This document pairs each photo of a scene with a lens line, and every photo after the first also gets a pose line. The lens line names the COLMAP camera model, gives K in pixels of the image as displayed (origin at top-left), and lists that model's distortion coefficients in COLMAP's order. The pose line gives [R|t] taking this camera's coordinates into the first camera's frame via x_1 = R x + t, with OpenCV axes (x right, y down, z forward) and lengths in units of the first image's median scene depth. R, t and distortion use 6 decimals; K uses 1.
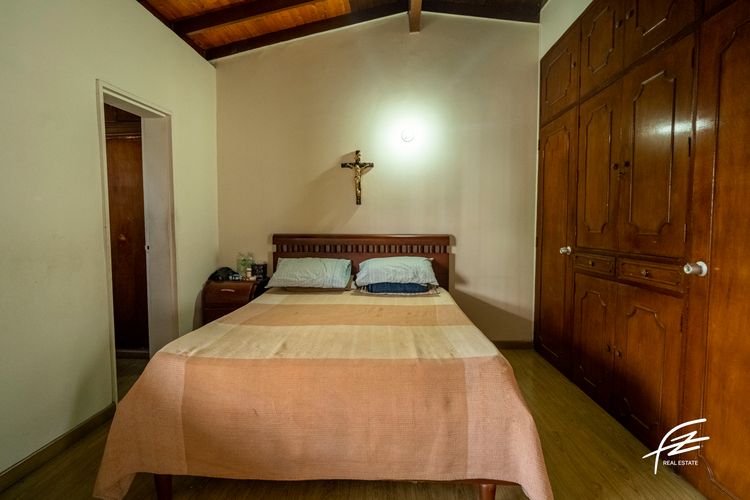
lens RADIAL K [[359.2, 0, 373.9], [0, 359.2, 246.6], [0, 0, 1]] dist [-0.000135, -0.001077]
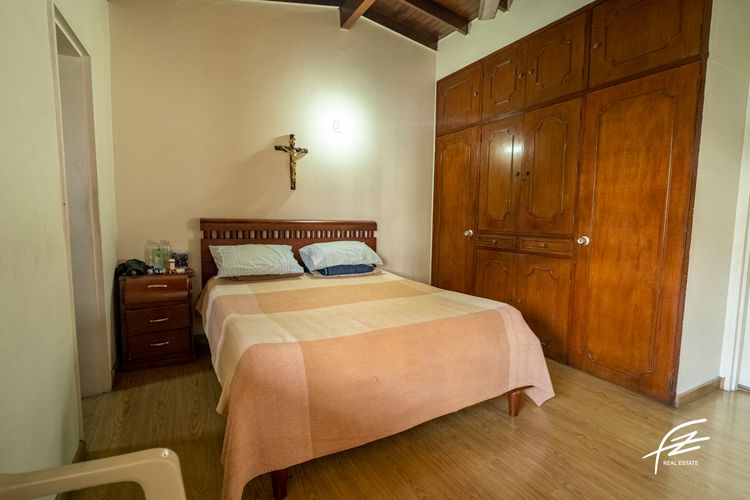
lens RADIAL K [[357.4, 0, 375.0], [0, 357.4, 250.0], [0, 0, 1]] dist [-0.003434, -0.001563]
pose [[0.850579, -0.033246, 0.524796, -0.450358], [0.013006, 0.999024, 0.042209, 0.012250], [-0.525687, -0.029077, 0.850181, 0.047917]]
